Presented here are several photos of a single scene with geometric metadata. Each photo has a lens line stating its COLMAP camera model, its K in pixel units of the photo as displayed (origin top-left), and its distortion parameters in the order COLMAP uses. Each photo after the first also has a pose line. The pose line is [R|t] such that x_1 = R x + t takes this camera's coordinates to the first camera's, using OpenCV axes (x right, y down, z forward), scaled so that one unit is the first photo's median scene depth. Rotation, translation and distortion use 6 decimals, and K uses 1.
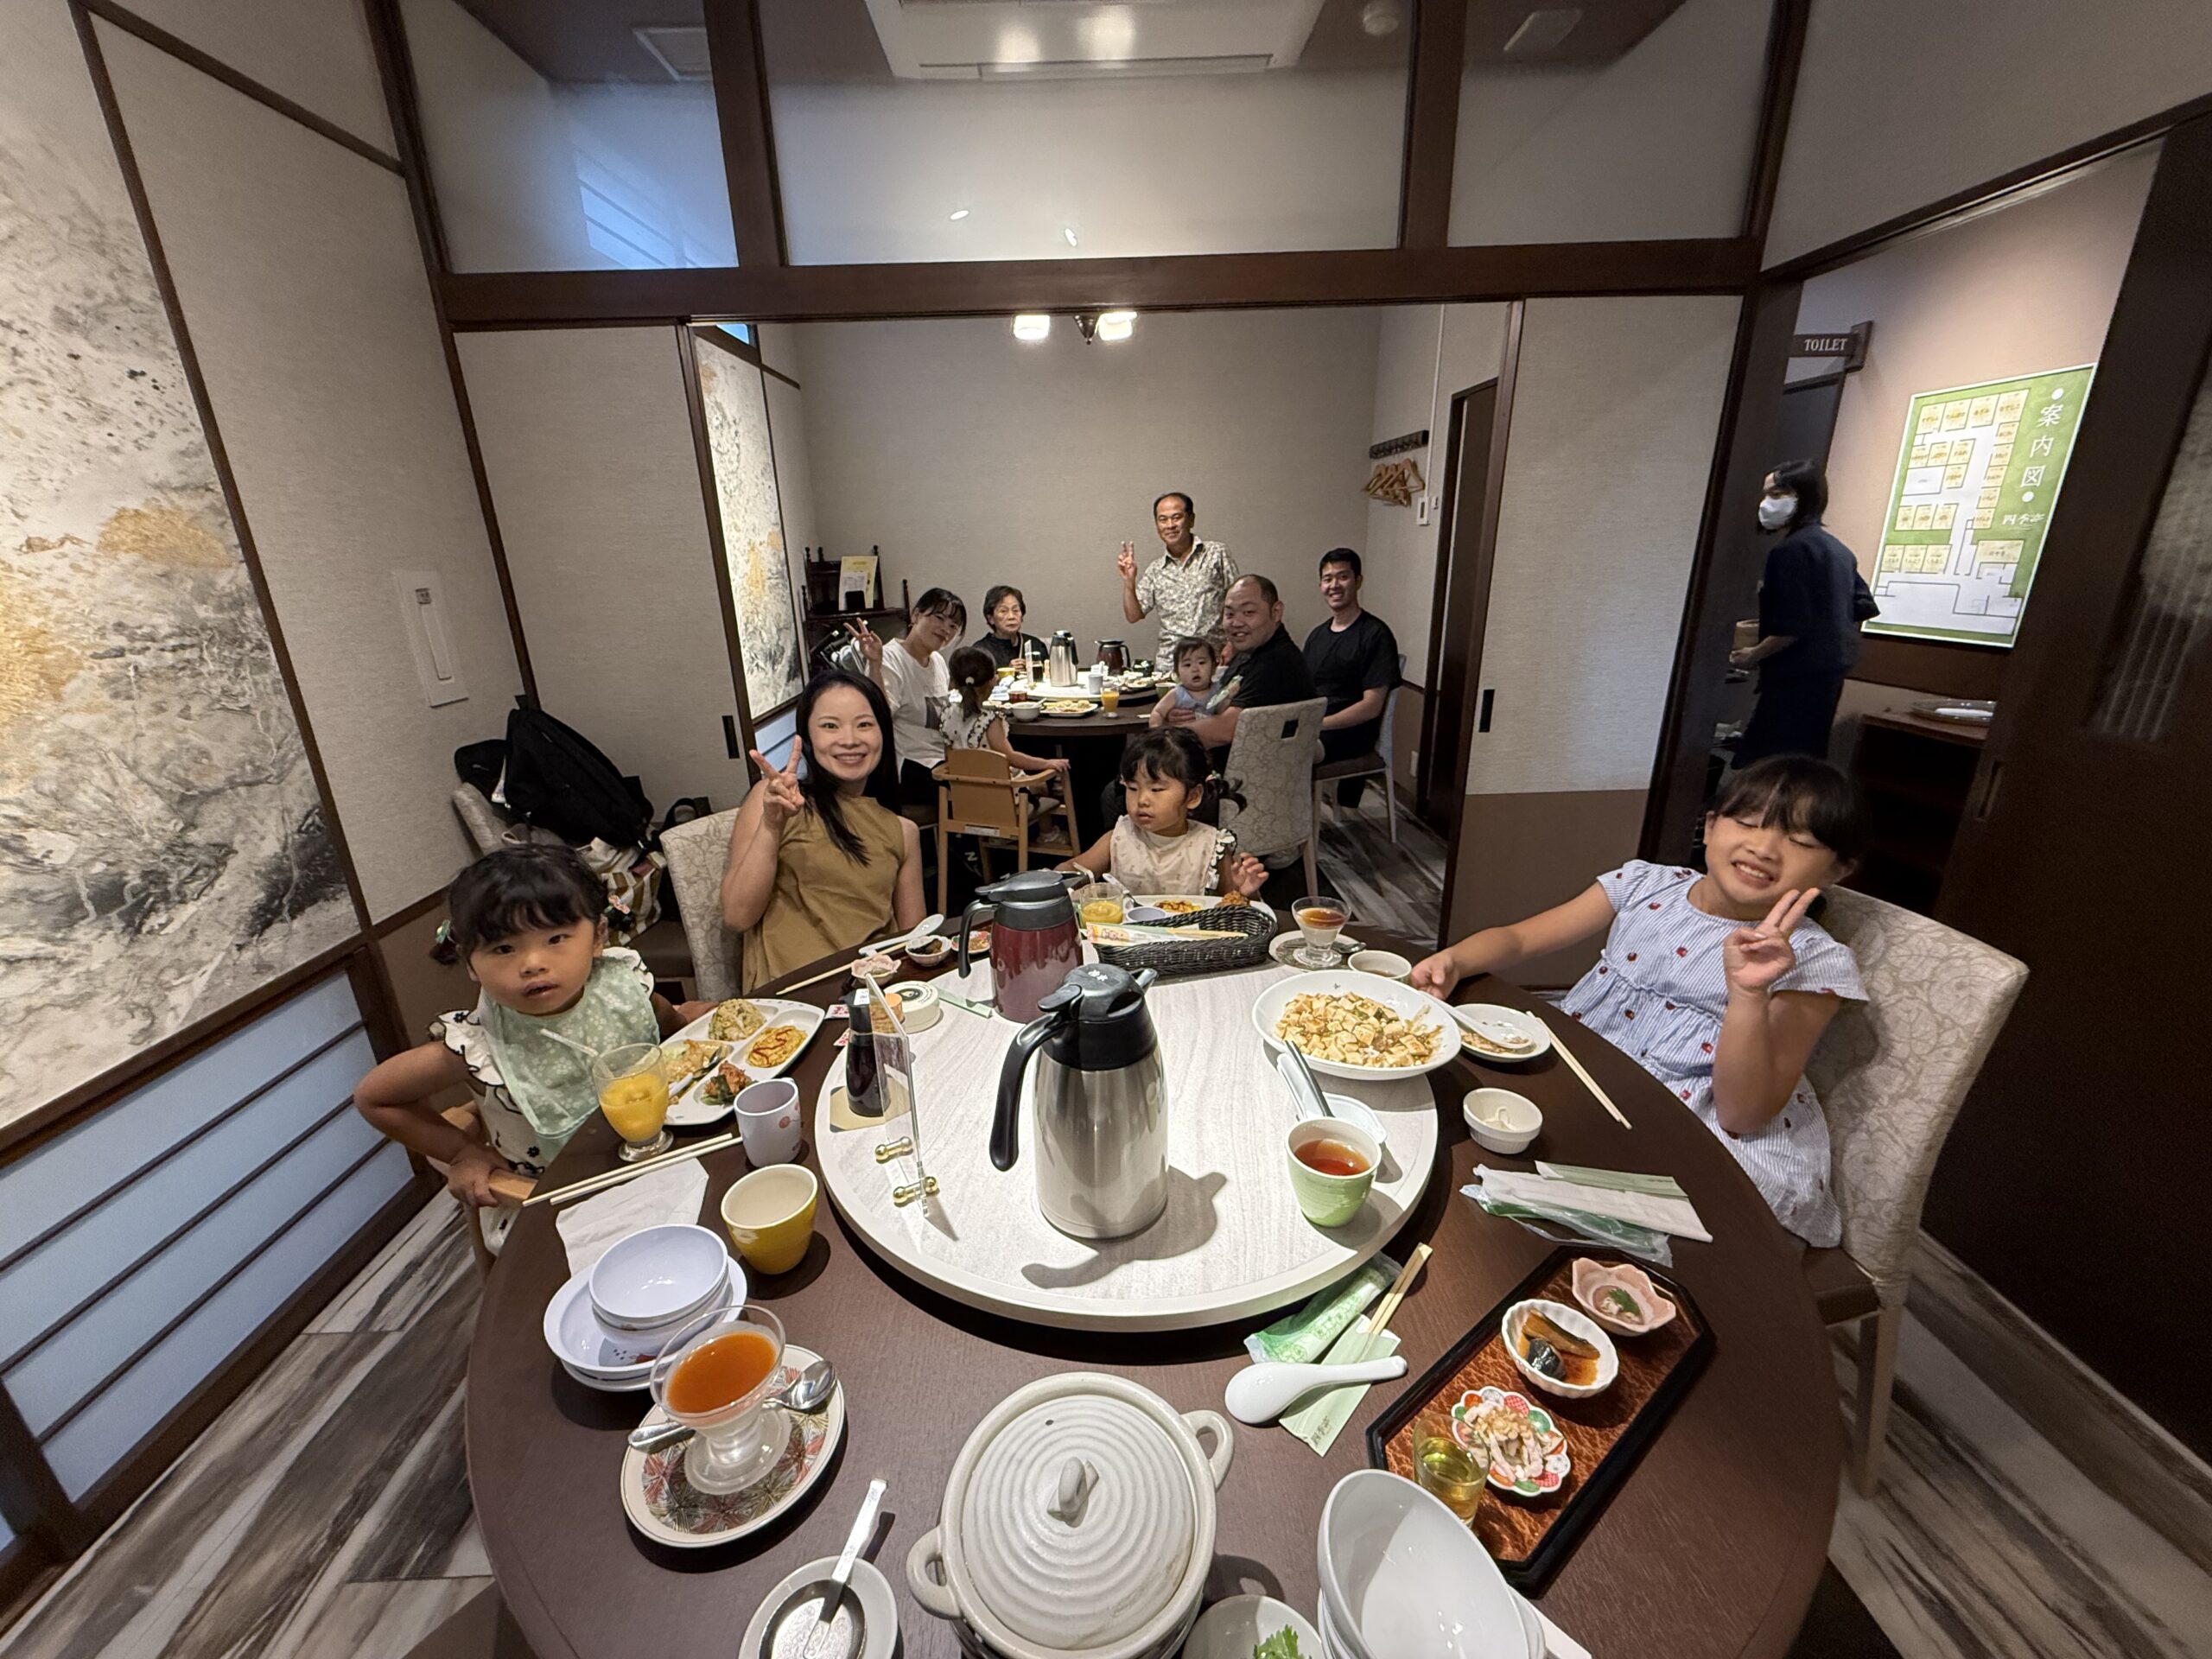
lens RADIAL K [[873.8, 0, 1091.7], [0, 873.8, 828.6], [0, 0, 1]] dist [0.000050, -0.000772]
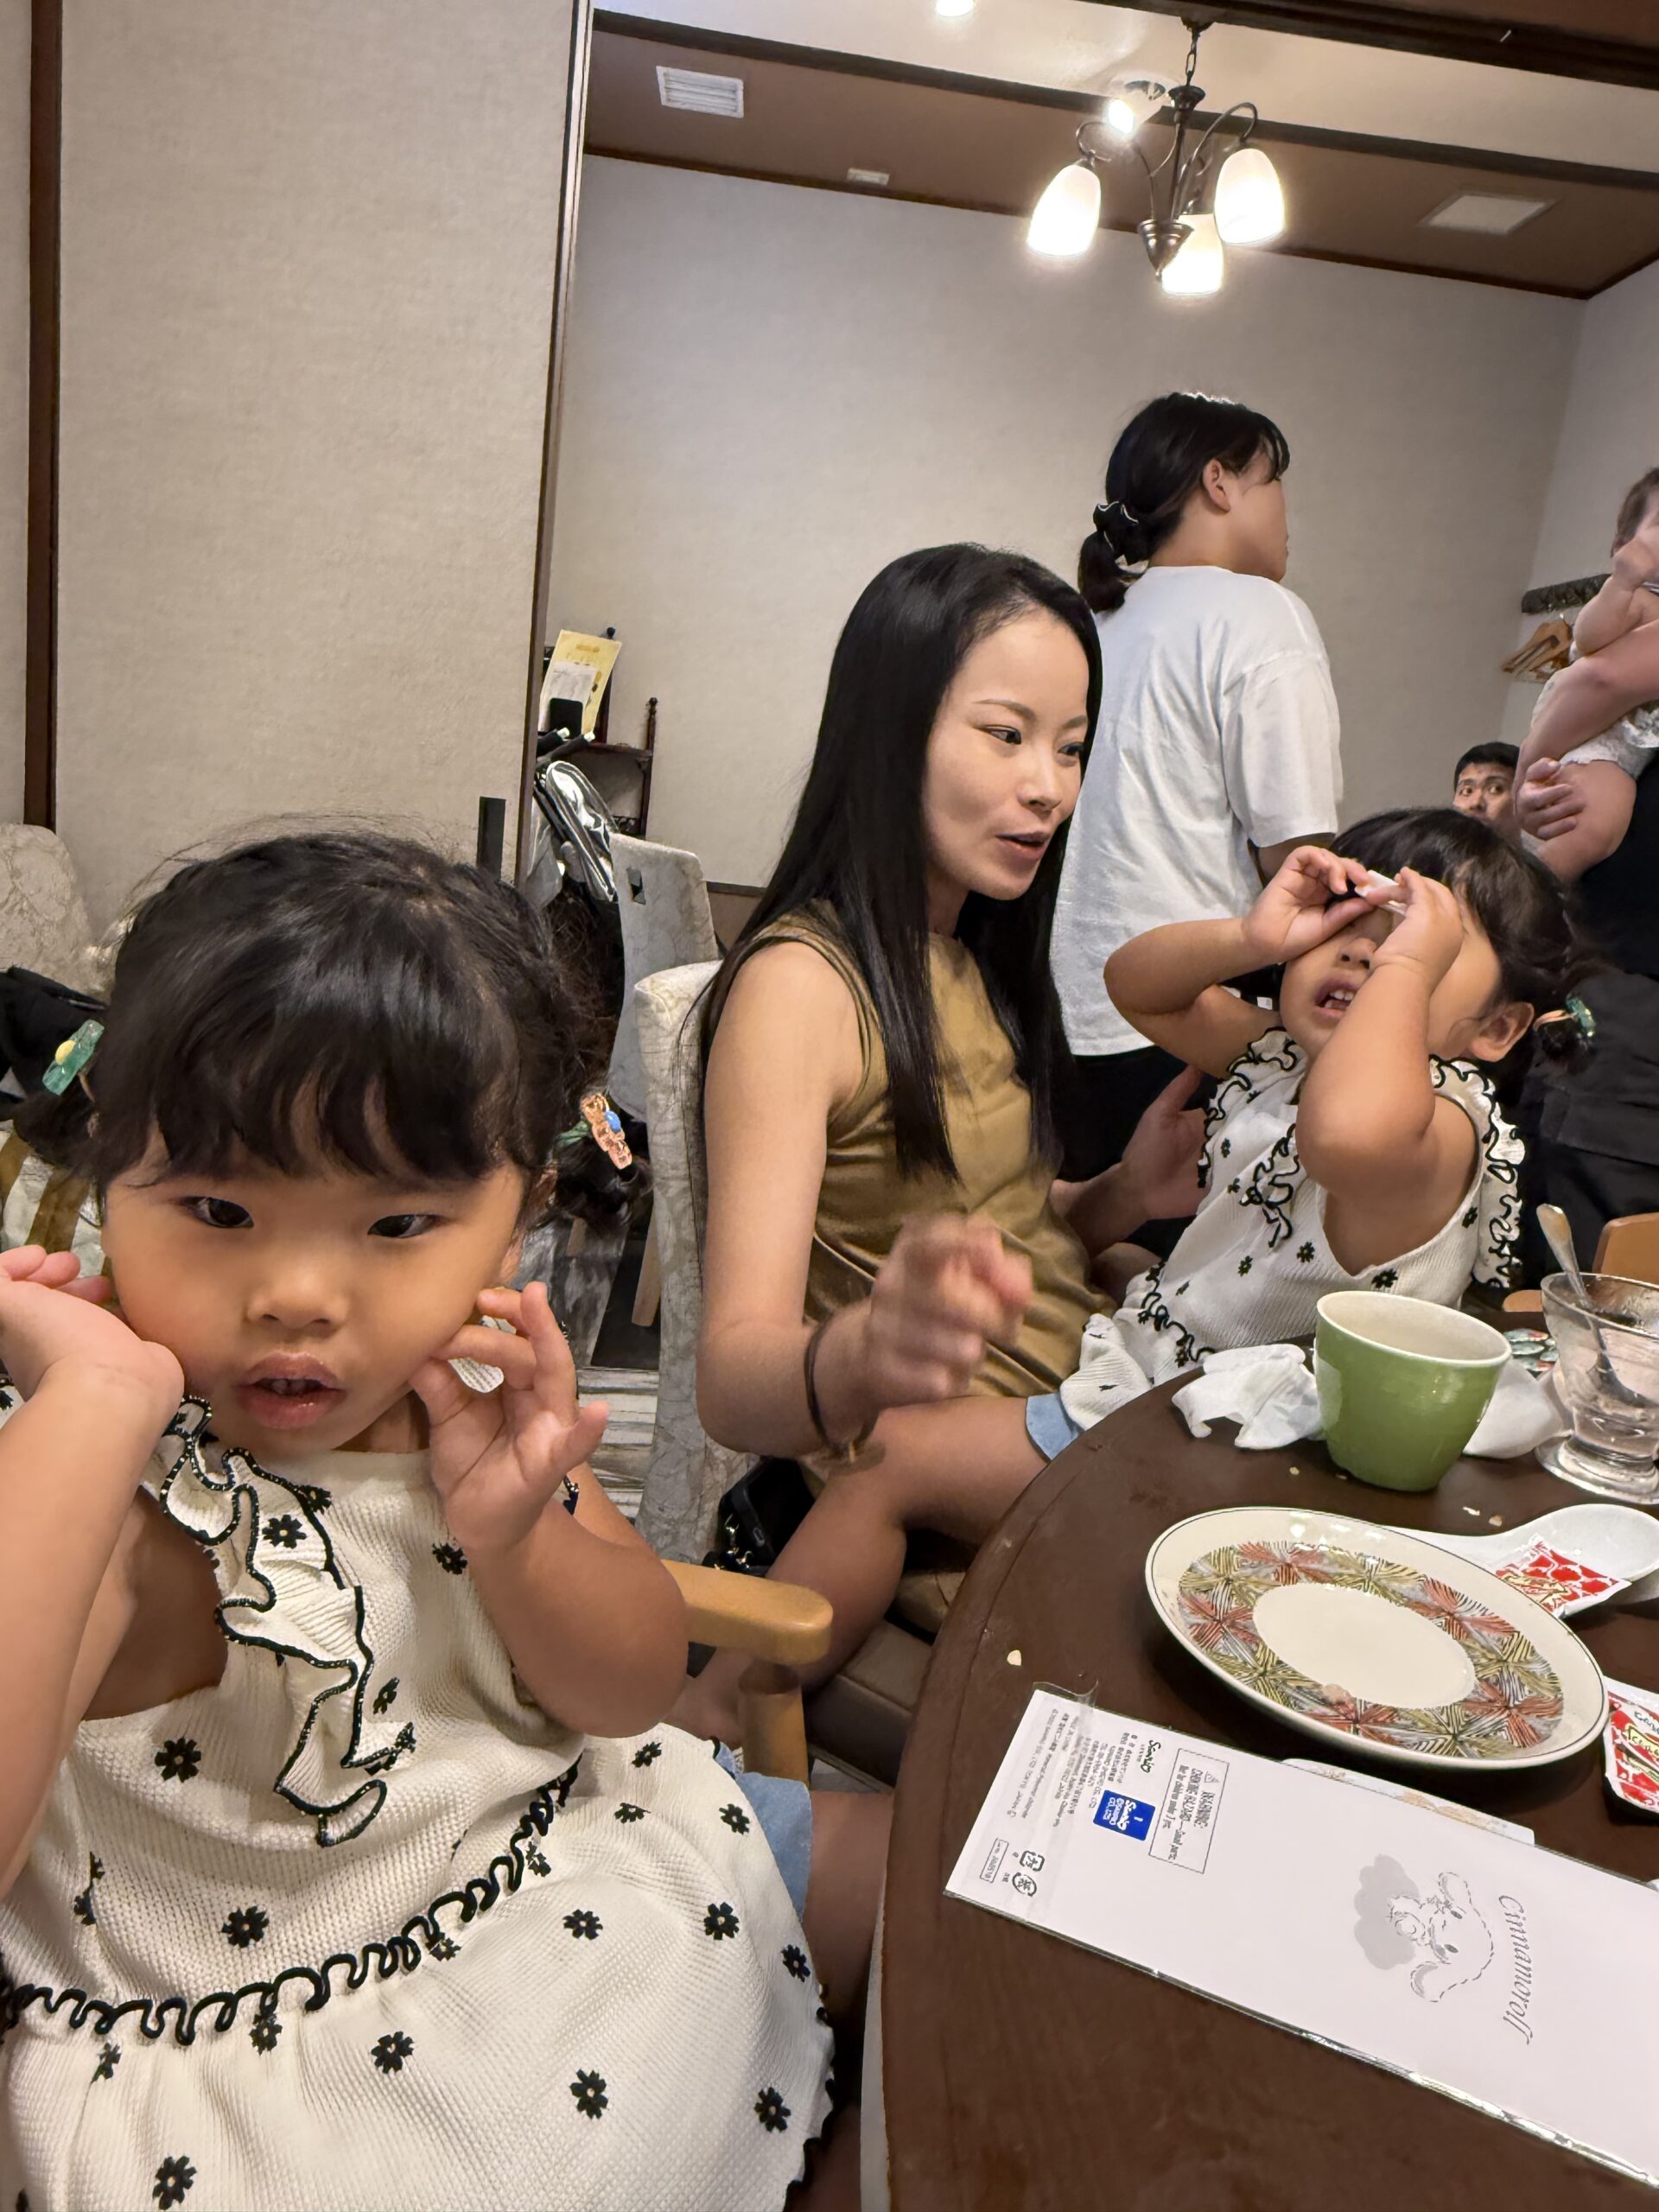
lens RADIAL K [[1471.1, 0, 850.5], [0, 1471.1, 1055.4], [0, 0, 1]] dist [-0.007172, 0.002341]
pose [[0.989717, 0.134228, 0.049429, -0.432324], [-0.127582, 0.984632, -0.119260, 0.097486], [-0.064677, 0.111728, 0.991632, 0.468562]]
